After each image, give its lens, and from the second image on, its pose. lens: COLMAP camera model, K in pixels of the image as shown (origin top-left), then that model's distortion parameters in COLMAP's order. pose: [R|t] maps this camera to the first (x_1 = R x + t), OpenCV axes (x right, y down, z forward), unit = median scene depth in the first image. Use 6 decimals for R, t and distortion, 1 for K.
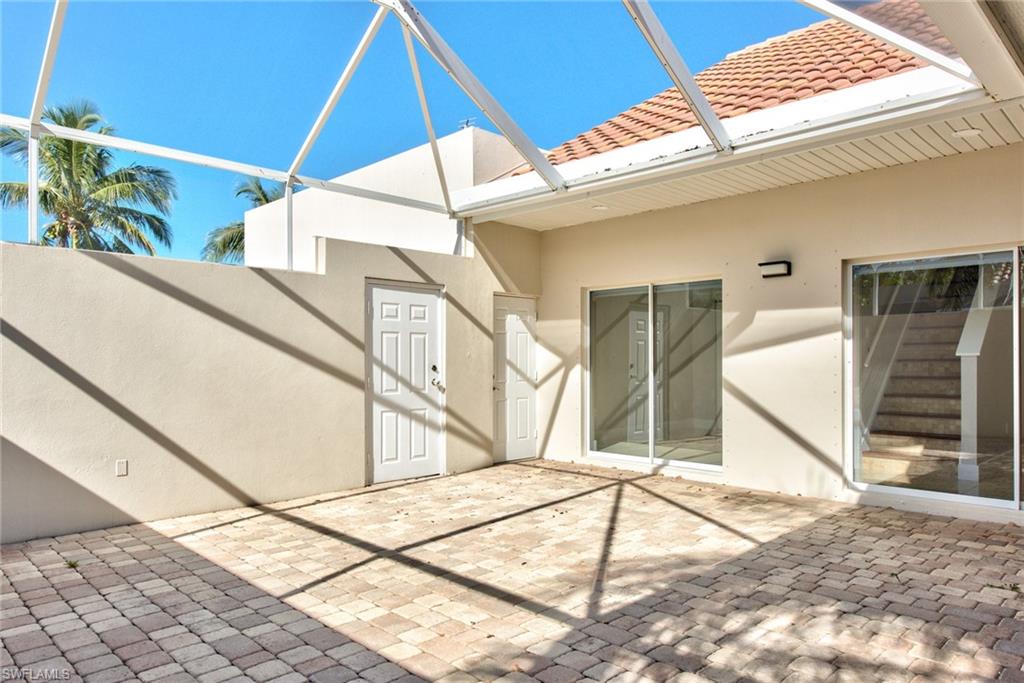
lens RADIAL K [[690.5, 0, 499.4], [0, 690.5, 346.7], [0, 0, 1]] dist [0.008687, 0.002058]
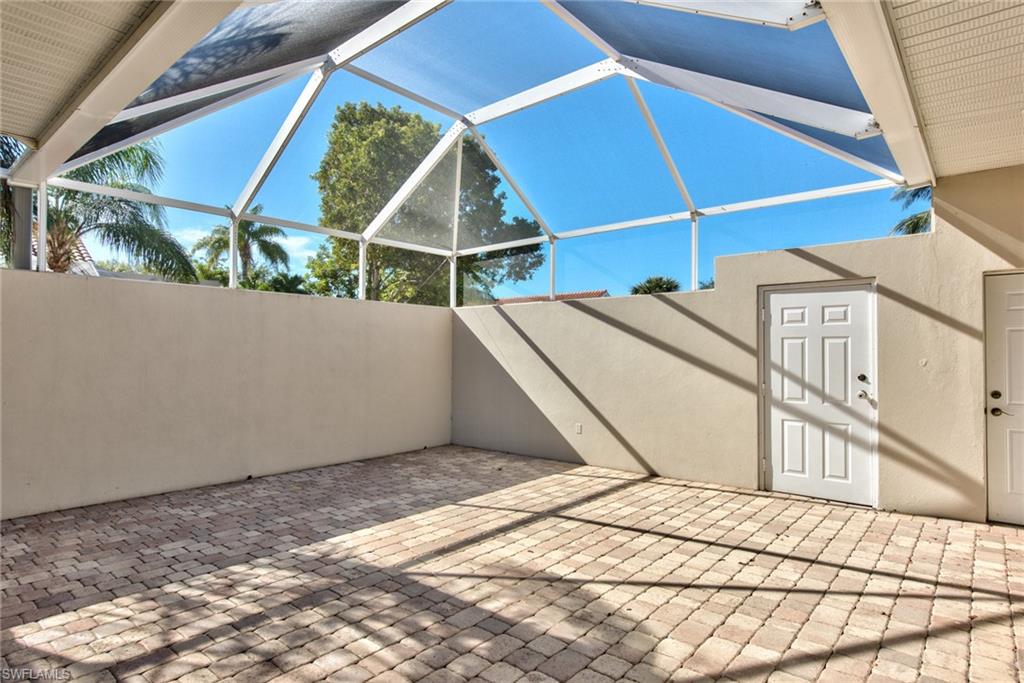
lens RADIAL K [[557.7, 0, 512.0], [0, 557.7, 341.5], [0, 0, 1]] dist [-0.001668, 0.000253]
pose [[0.107795, -0.016741, -0.994032, 0.636604], [0.020291, 0.999687, -0.014636, -0.012965], [0.993966, -0.018592, 0.108101, 0.580133]]
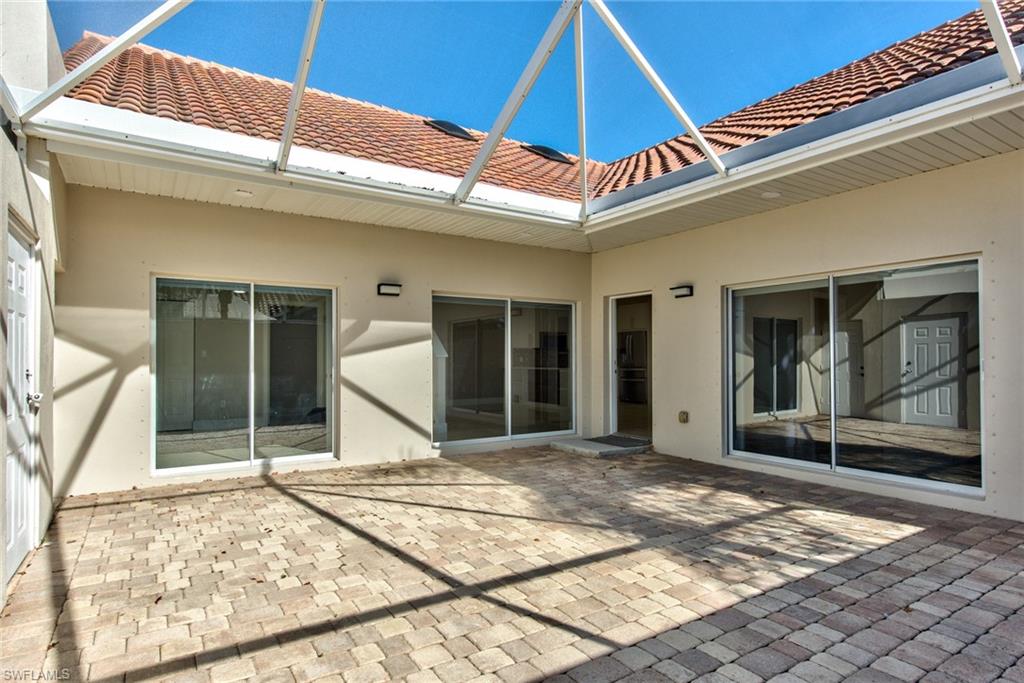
lens RADIAL K [[557.7, 0, 512.0], [0, 557.7, 341.5], [0, 0, 1]] dist [-0.001668, 0.000253]
pose [[0.174902, 0.031692, 0.984076, -0.579849], [-0.016851, 0.999432, -0.029191, 0.011669], [-0.984442, -0.011477, 0.175337, 0.584752]]
